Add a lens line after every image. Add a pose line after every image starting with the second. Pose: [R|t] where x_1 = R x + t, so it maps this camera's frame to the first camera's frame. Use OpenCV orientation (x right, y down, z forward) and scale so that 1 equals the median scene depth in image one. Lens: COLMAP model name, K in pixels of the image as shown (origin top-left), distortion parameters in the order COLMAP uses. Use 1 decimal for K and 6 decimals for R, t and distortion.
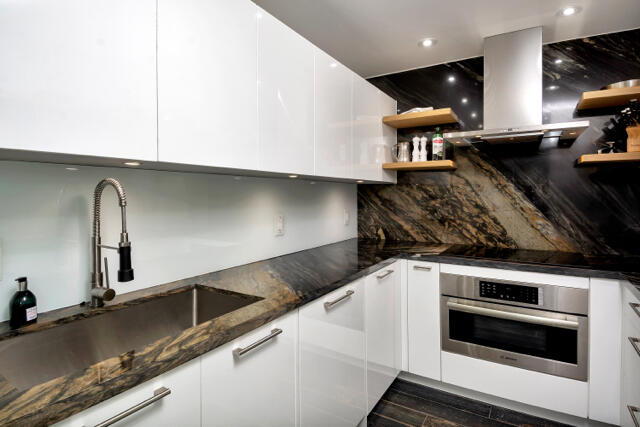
lens RADIAL K [[338.8, 0, 320.4], [0, 338.8, 196.5], [0, 0, 1]] dist [-0.000695, -0.001122]
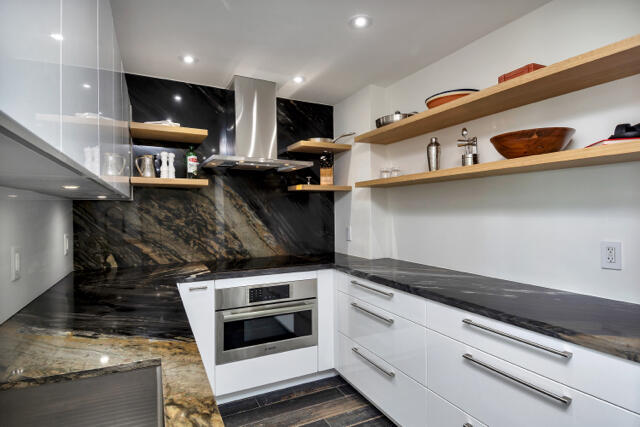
lens RADIAL K [[338.4, 0, 316.6], [0, 338.4, 205.7], [0, 0, 1]] dist [0.004958, -0.000172]
pose [[0.524316, 0.013708, 0.851413, -0.301884], [0.009442, 0.999715, -0.021910, -0.003012], [-0.851471, 0.019527, 0.524038, 0.162359]]
